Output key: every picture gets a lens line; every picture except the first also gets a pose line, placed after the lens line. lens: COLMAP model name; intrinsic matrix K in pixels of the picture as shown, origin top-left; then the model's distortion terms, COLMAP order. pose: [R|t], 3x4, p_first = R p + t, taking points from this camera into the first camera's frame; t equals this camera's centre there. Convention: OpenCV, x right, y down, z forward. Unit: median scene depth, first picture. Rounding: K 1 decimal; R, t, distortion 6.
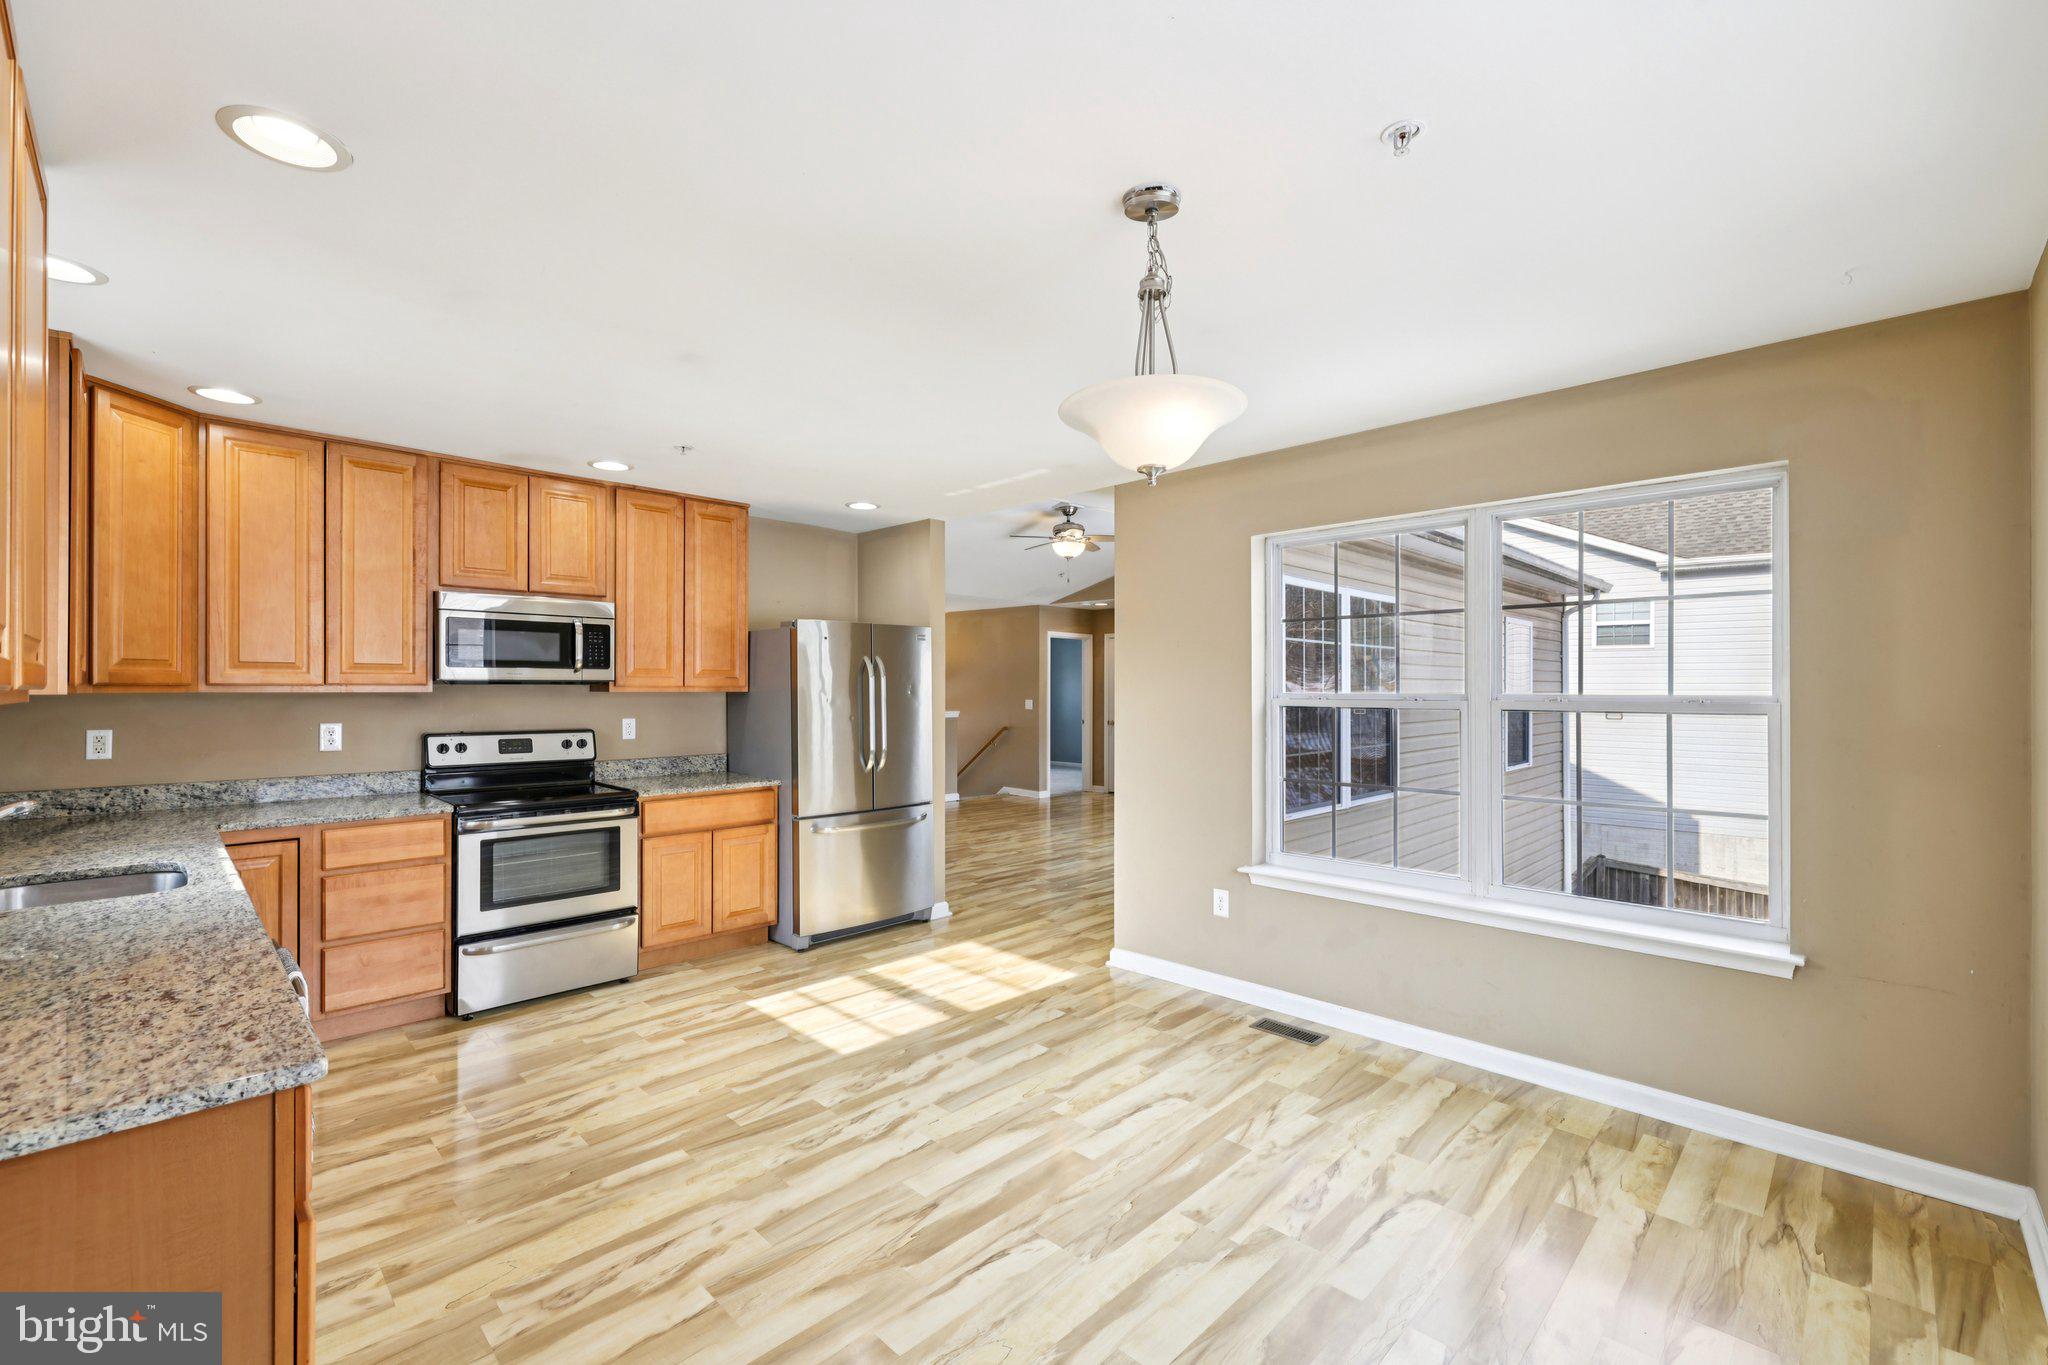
lens RADIAL K [[866.0, 0, 1023.9], [0, 866.0, 684.9], [0, 0, 1]] dist [-0.002981, 0.001064]
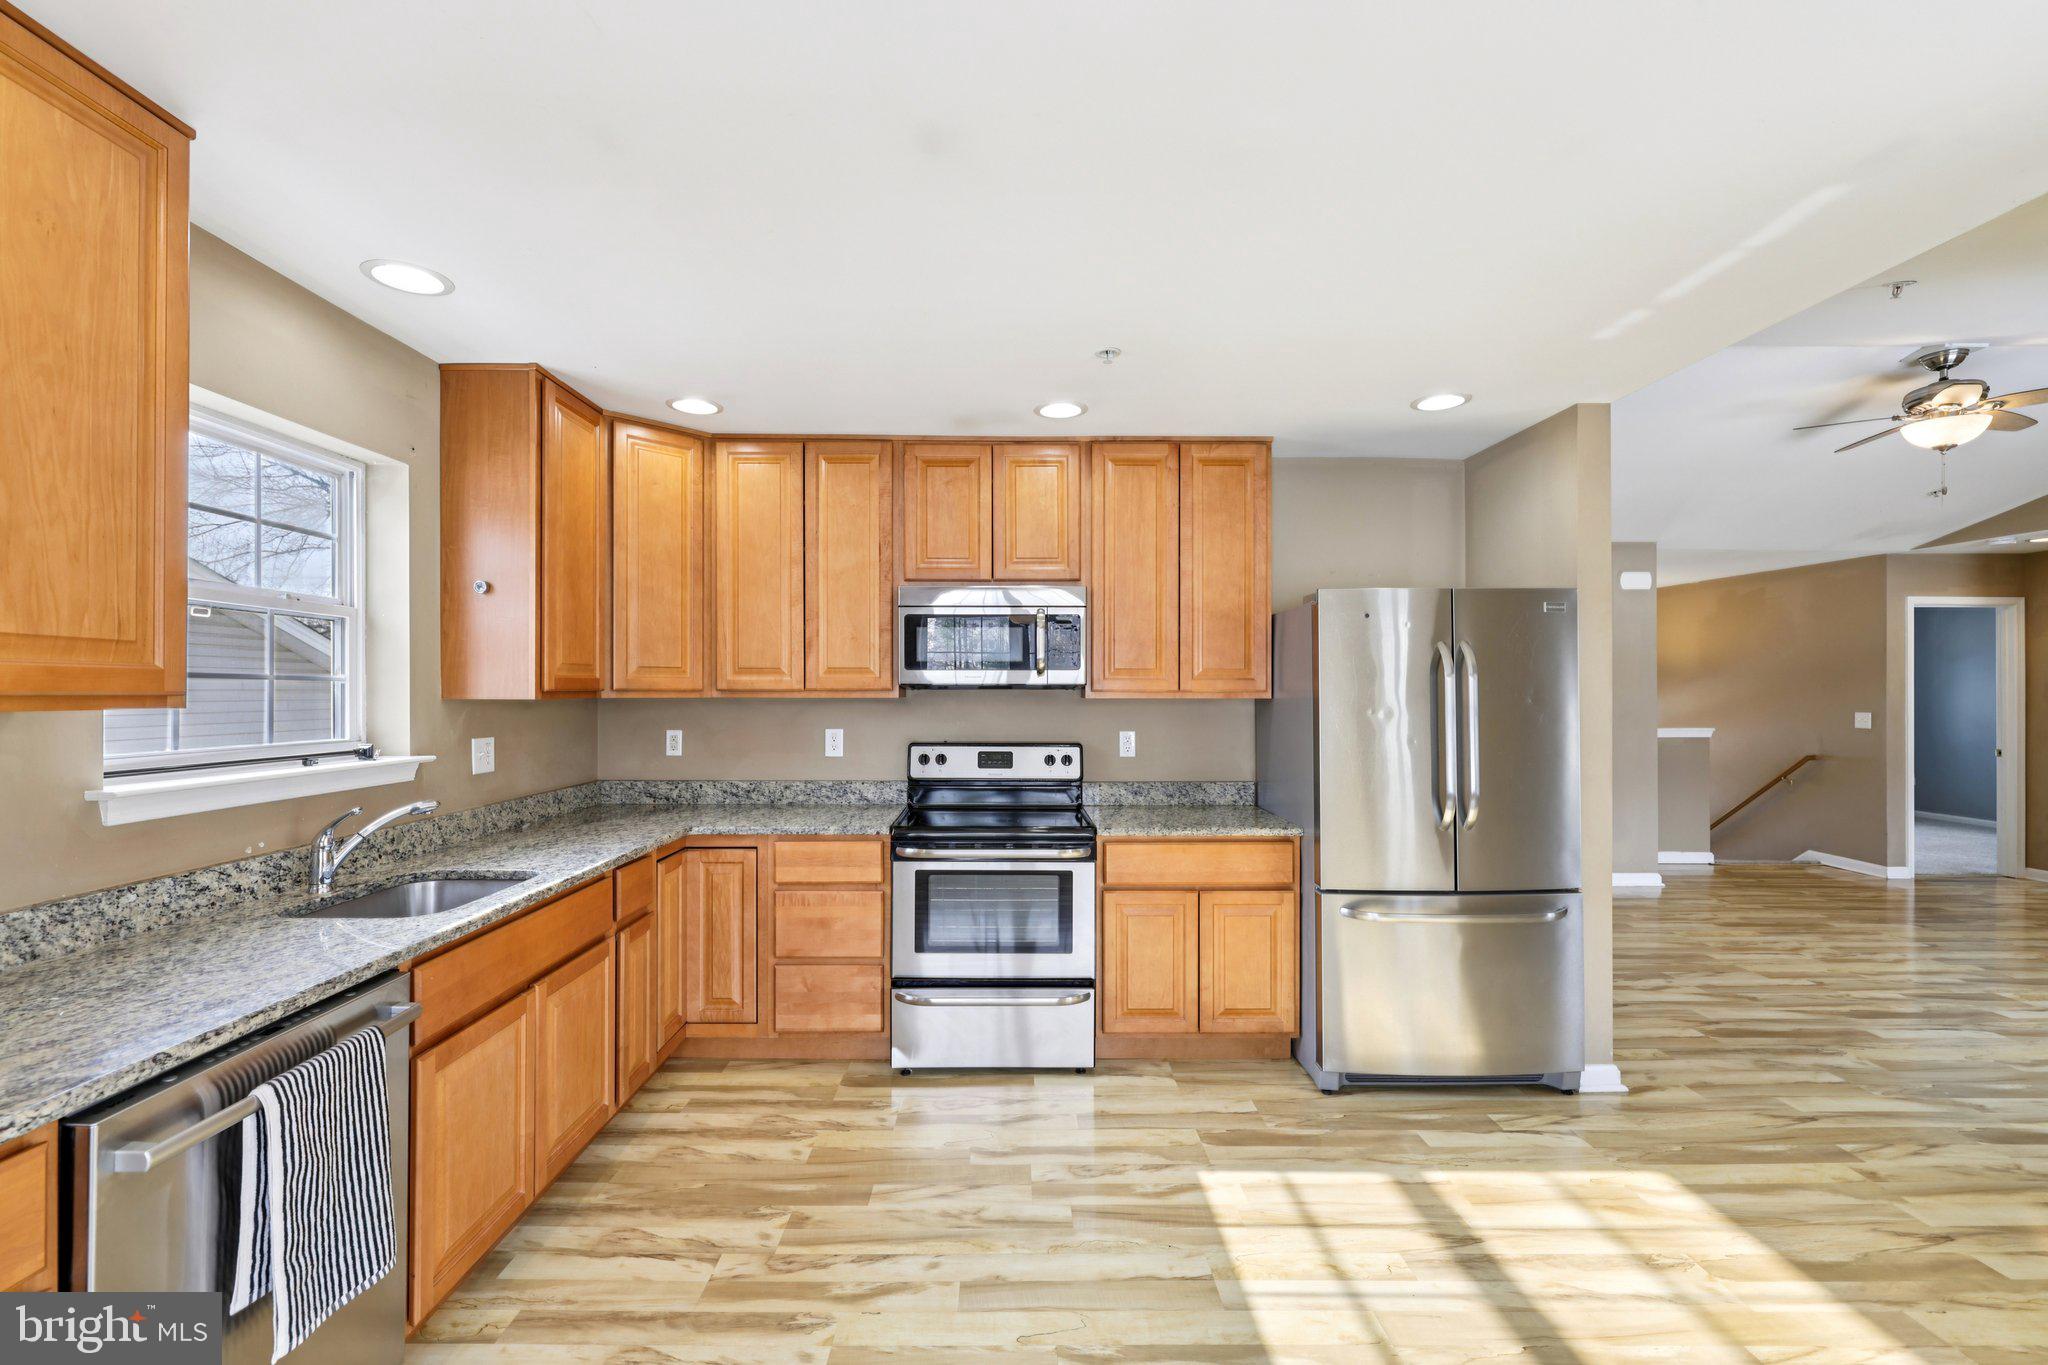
lens RADIAL K [[866.0, 0, 1019.6], [0, 866.0, 688.8], [0, 0, 1]] dist [-0.002981, 0.001064]
pose [[0.704235, -0.003792, -0.709957, 0.048363], [0.002754, 0.999993, -0.002610, 0.001297], [0.709962, -0.000117, 0.704240, 0.387067]]
